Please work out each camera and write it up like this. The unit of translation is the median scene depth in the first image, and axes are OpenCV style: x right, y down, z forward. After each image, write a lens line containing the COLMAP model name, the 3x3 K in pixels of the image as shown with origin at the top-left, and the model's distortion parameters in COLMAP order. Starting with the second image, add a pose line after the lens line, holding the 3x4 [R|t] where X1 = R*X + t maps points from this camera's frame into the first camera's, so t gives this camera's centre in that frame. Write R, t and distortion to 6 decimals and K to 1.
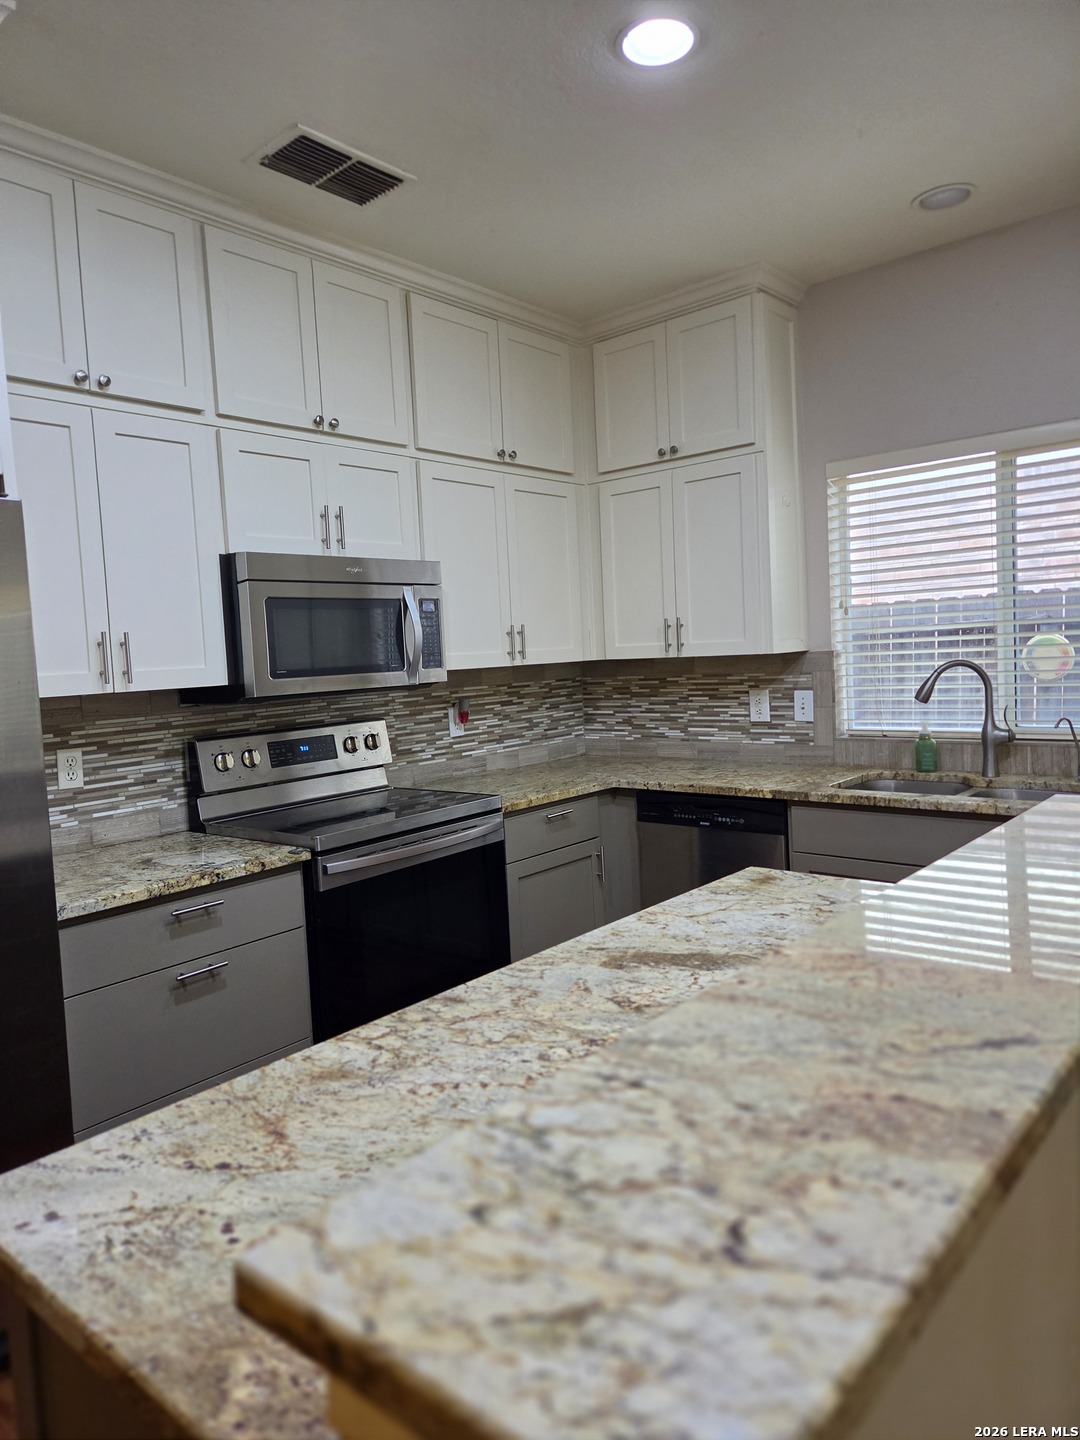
lens RADIAL K [[965.8, 0, 540.5], [0, 965.8, 712.7], [0, 0, 1]] dist [0.068709, -0.058319]
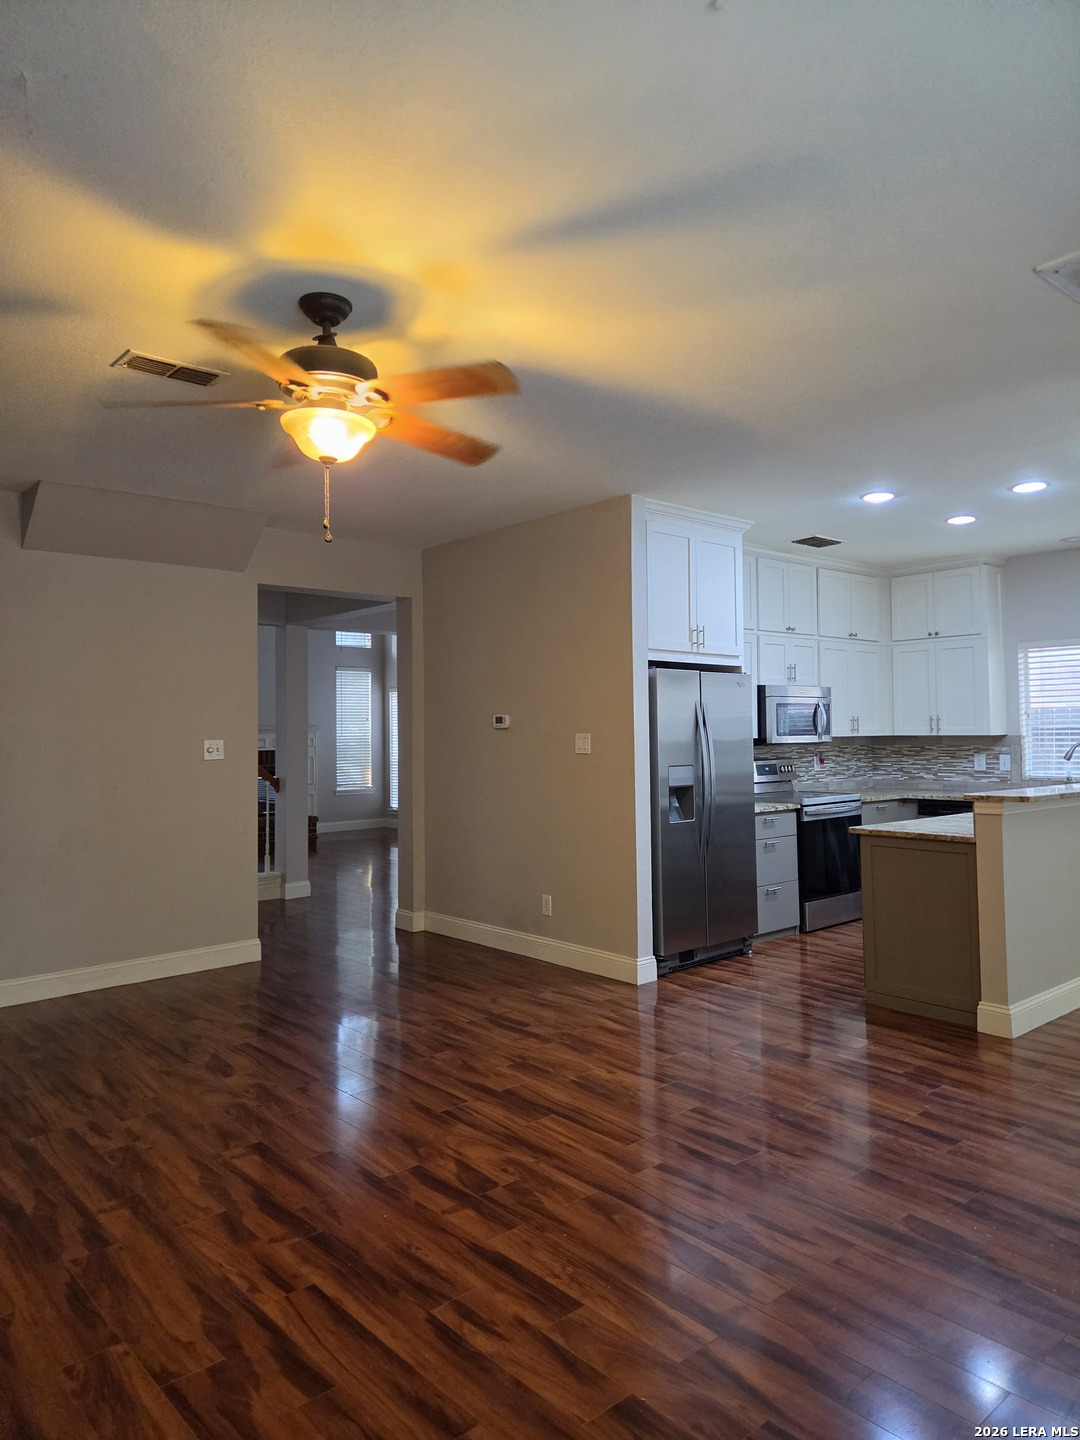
lens RADIAL K [[965.8, 0, 536.9], [0, 965.8, 706.0], [0, 0, 1]] dist [0.068709, -0.058319]
pose [[0.988367, 0.033432, -0.148369, -0.394171], [-0.046680, 0.995138, -0.086725, 0.099547], [0.144748, 0.092642, 0.985122, -1.154199]]
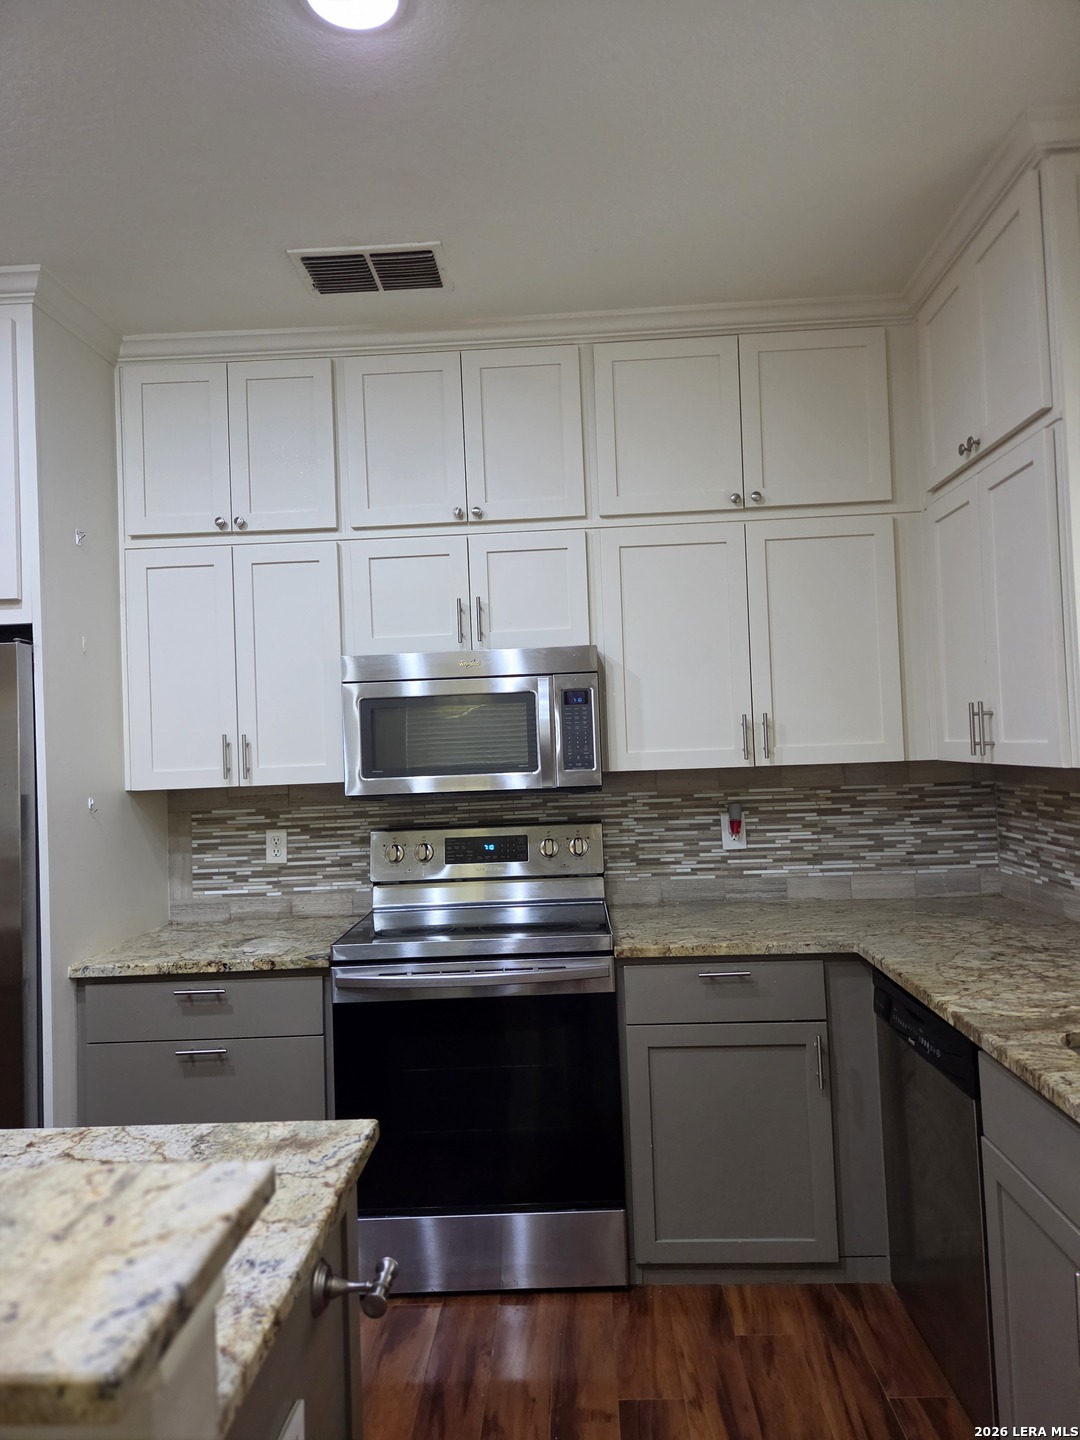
lens RADIAL K [[965.8, 0, 547.2], [0, 965.8, 711.2], [0, 0, 1]] dist [0.068709, -0.058319]
pose [[0.622584, -0.000153, -0.782553, 0.485513], [-0.044107, 0.998403, -0.035285, -0.059647], [0.781309, 0.056484, 0.621583, 0.397657]]
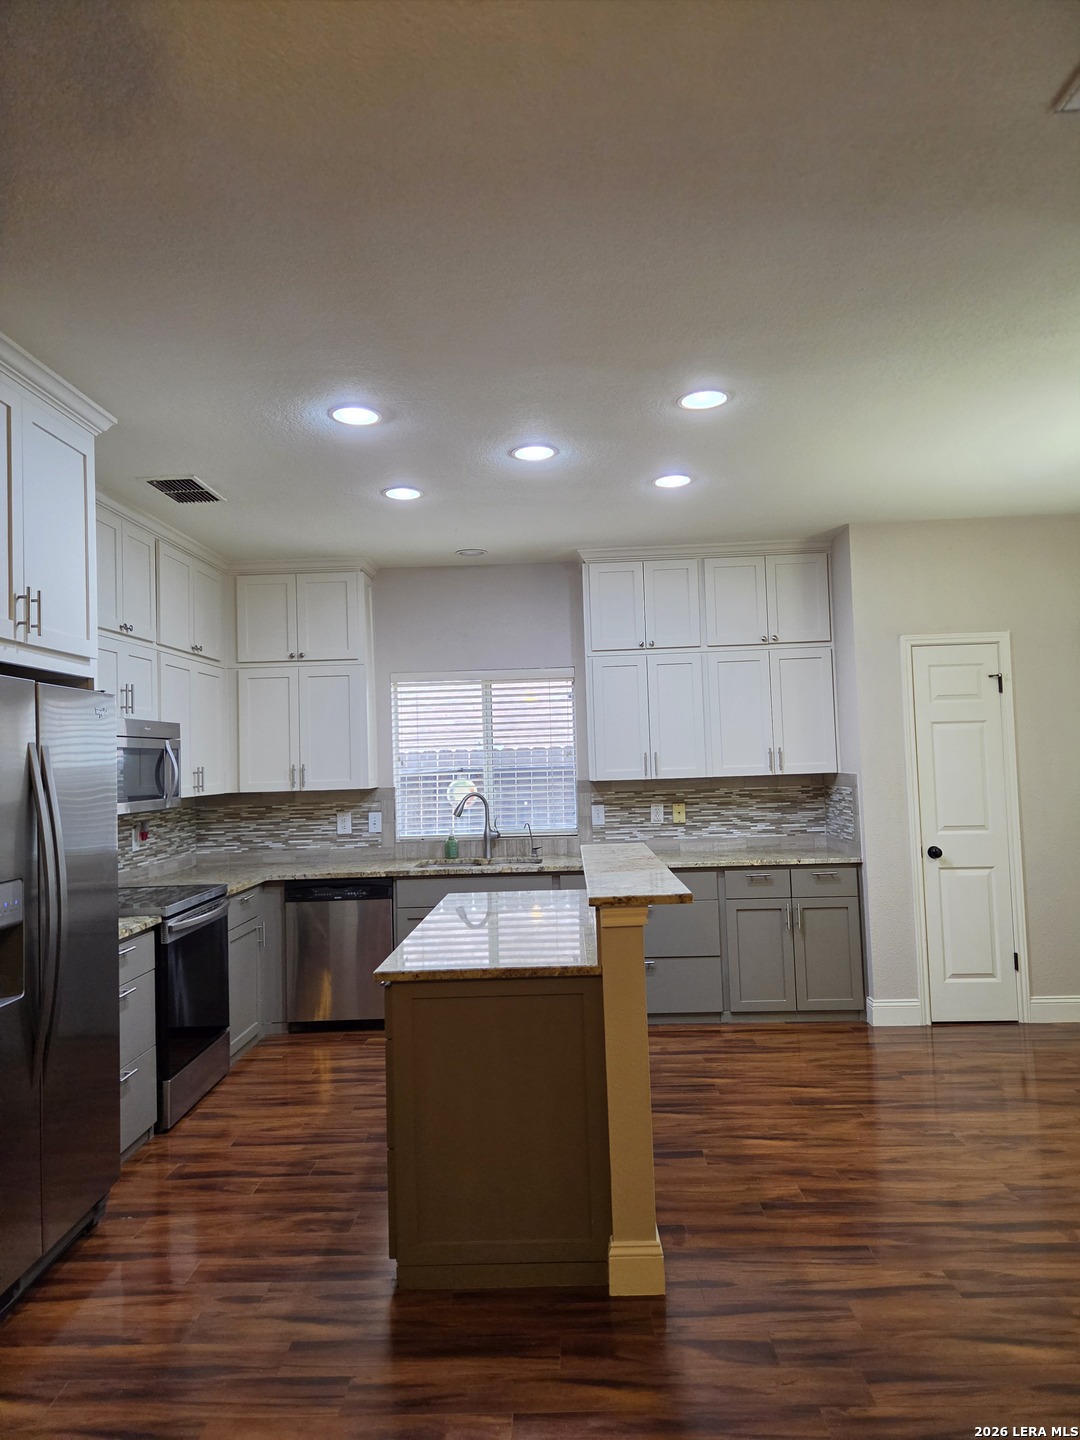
lens RADIAL K [[965.8, 0, 548.3], [0, 965.8, 712.9], [0, 0, 1]] dist [0.068709, -0.058319]
pose [[0.771897, 0.057411, 0.633150, -0.543090], [0.034594, 0.990646, -0.132002, 0.035849], [-0.634806, 0.123795, 0.762690, -0.417268]]
